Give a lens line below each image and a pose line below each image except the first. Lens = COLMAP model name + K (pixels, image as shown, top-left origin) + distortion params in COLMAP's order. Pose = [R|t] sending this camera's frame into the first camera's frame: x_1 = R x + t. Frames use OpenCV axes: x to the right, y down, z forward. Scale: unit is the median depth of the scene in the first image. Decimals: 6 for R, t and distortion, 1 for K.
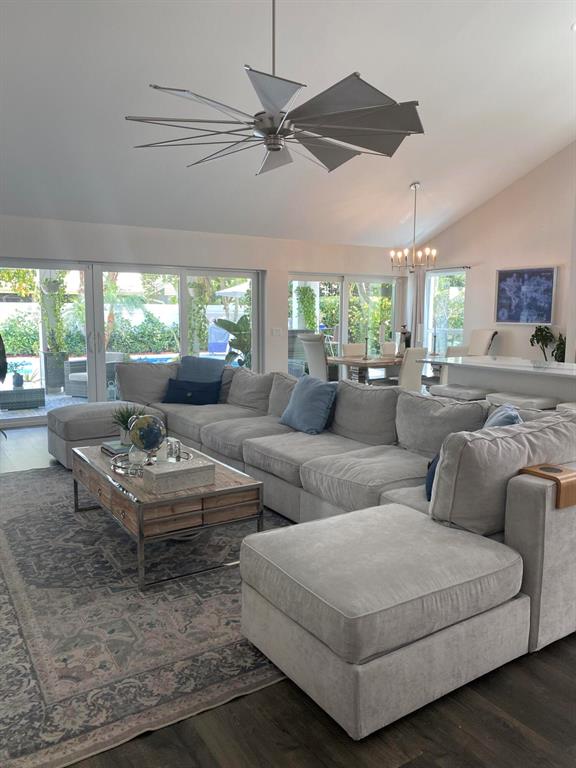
lens RADIAL K [[580.6, 0, 287.6], [0, 580.6, 383.3], [0, 0, 1]] dist [0.012555, 0.002205]
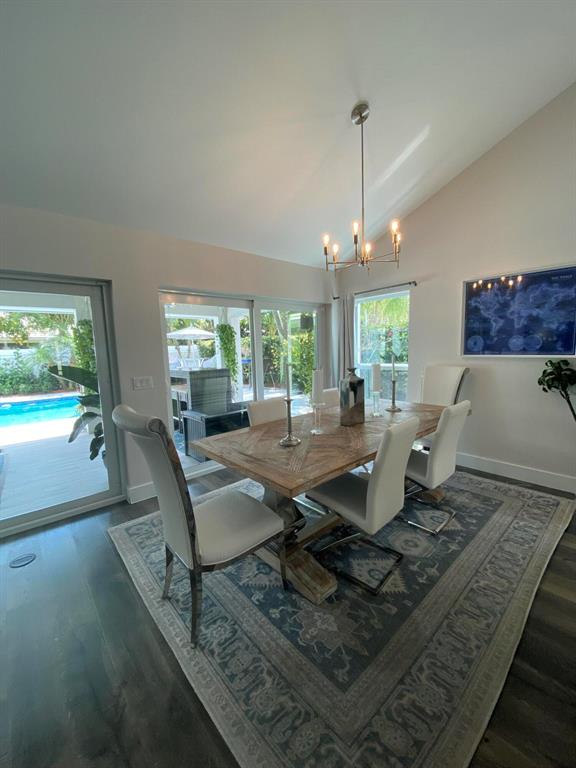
lens RADIAL K [[315.5, 0, 289.3], [0, 315.5, 384.4], [0, 0, 1]] dist [0.023266, -0.010116]
pose [[0.989016, -0.046861, 0.140181, 0.084406], [0.048318, 0.998807, -0.007003, -0.073552], [-0.139686, 0.013699, 0.990101, 0.617900]]
